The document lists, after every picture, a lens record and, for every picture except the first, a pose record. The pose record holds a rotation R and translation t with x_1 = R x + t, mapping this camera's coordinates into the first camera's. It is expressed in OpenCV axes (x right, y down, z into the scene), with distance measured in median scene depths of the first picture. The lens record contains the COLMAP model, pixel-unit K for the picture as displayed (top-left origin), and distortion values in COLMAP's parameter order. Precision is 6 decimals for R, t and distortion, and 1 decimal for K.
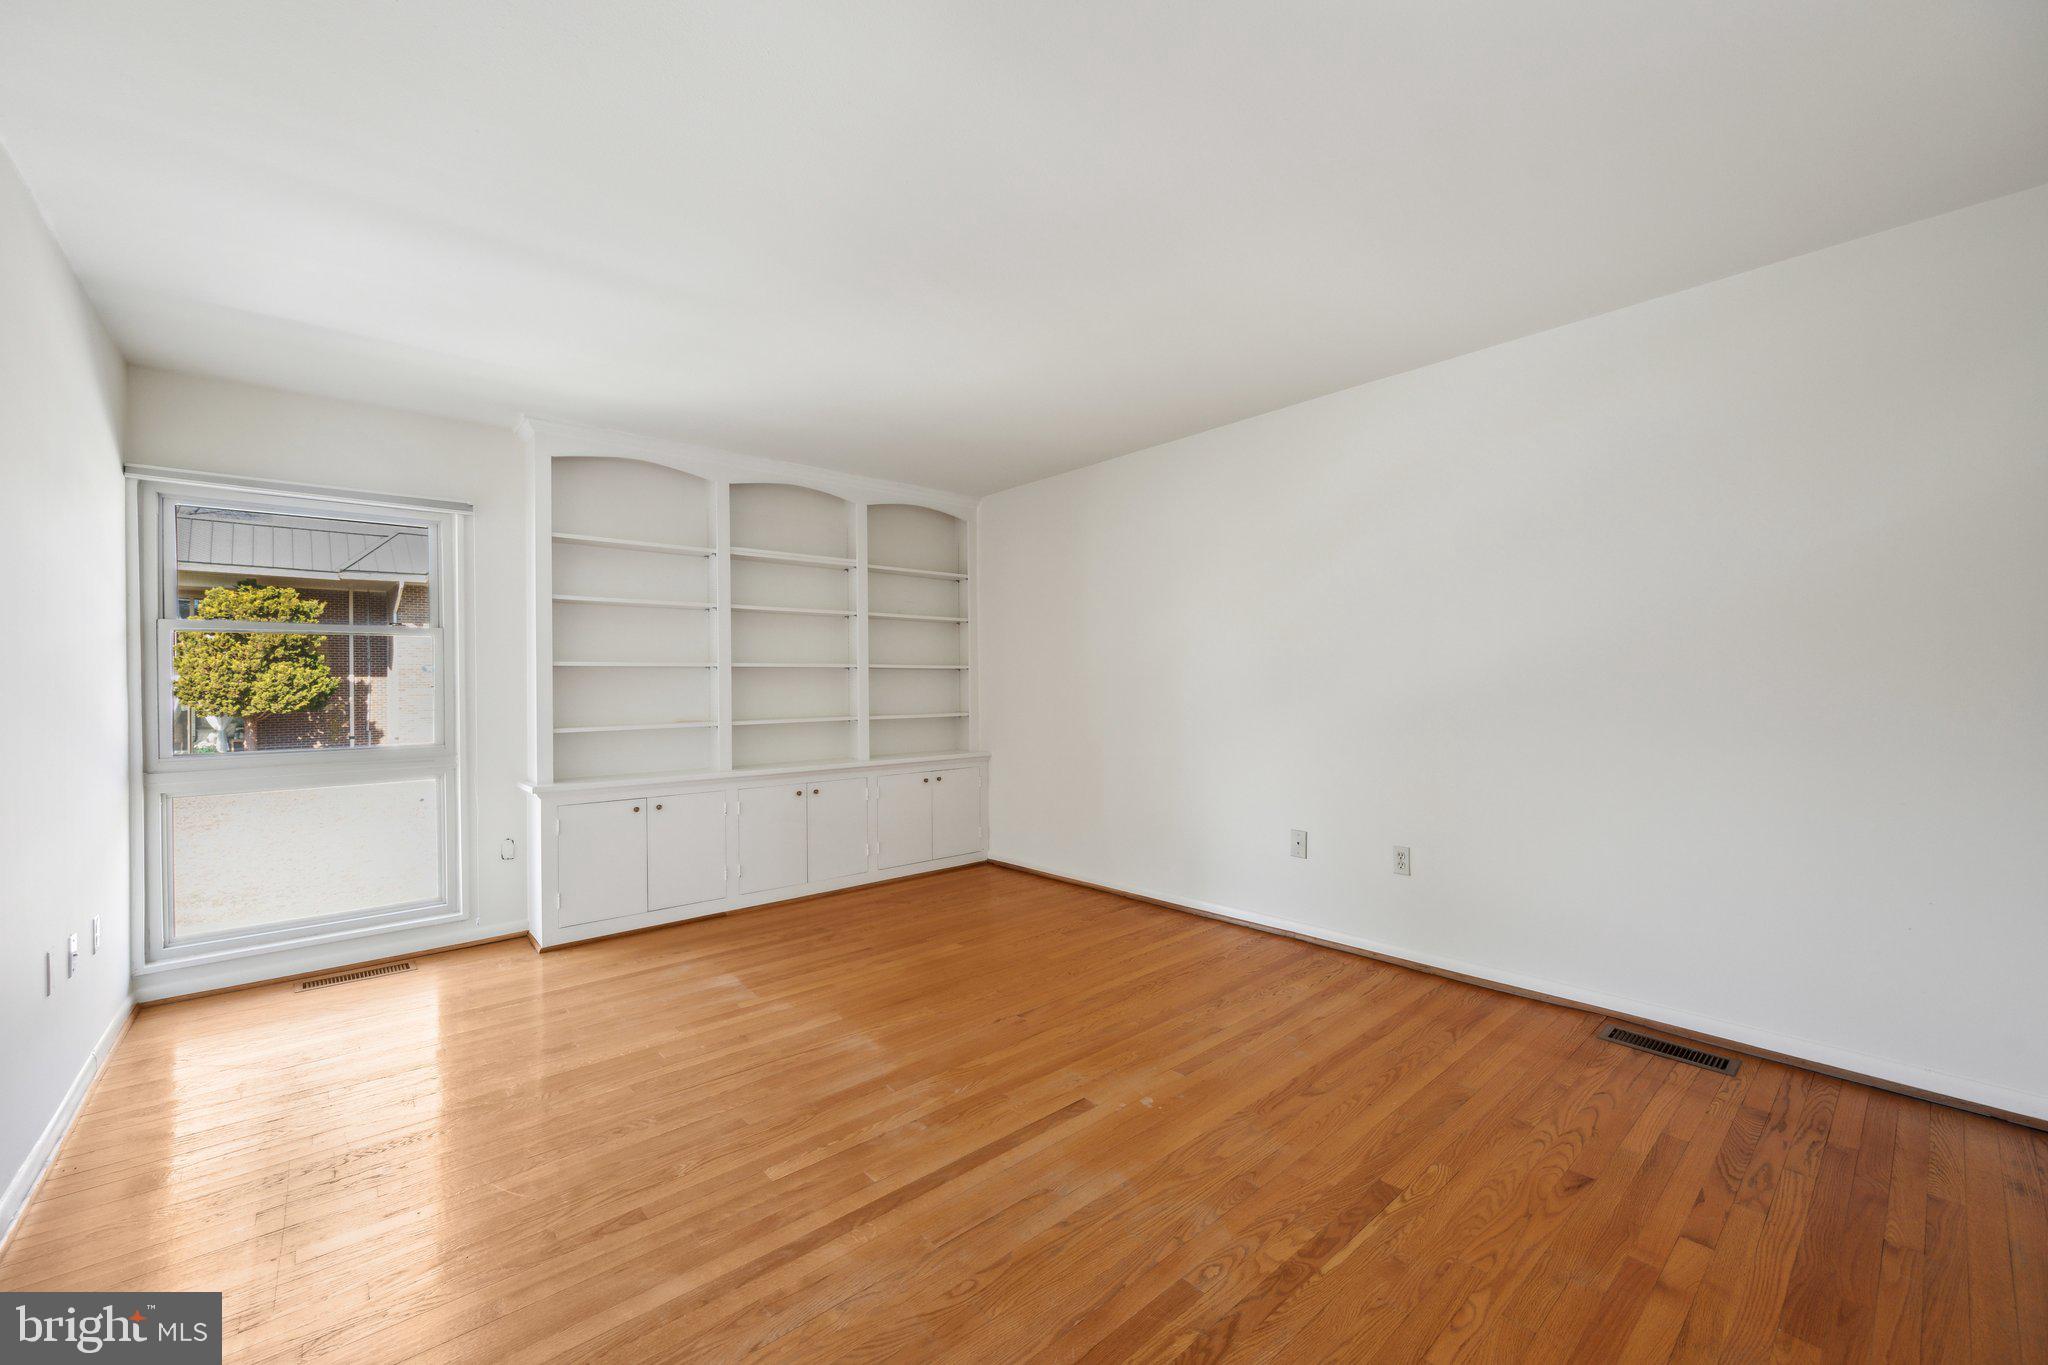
lens RADIAL K [[804.7, 0, 1022.7], [0, 804.7, 683.5], [0, 0, 1]] dist [-0.000471, 0.000065]
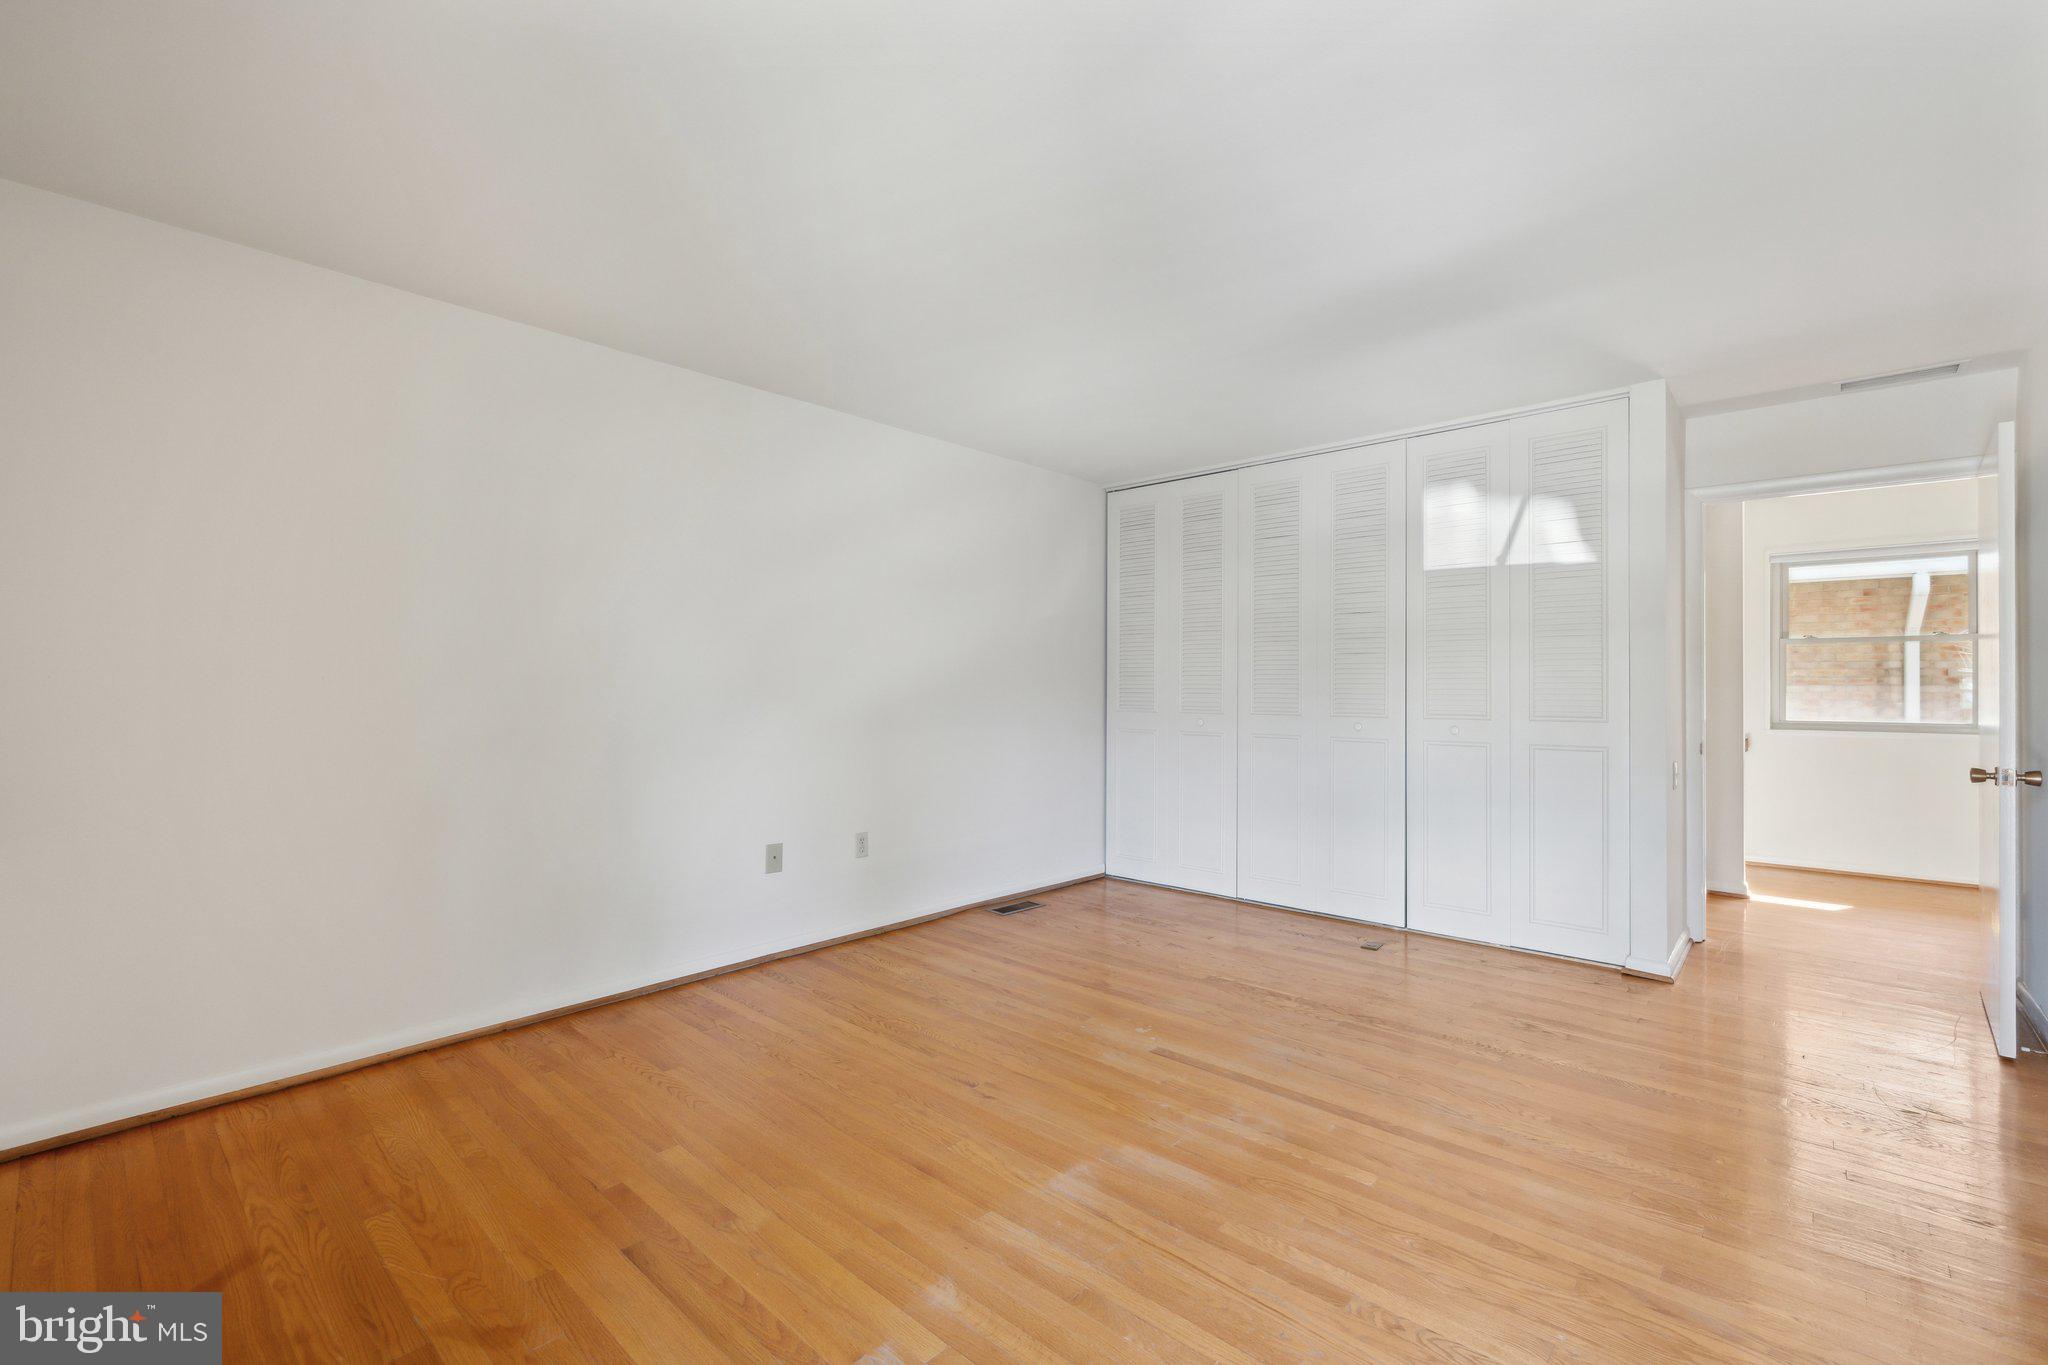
lens RADIAL K [[886.5, 0, 1023.2], [0, 886.5, 686.7], [0, 0, 1]] dist [-0.004582, -0.000110]
pose [[-0.105883, 0.008736, 0.994340, -0.960964], [0.002077, 0.999961, -0.008564, 0.010965], [-0.994376, 0.001159, -0.105897, 1.095487]]
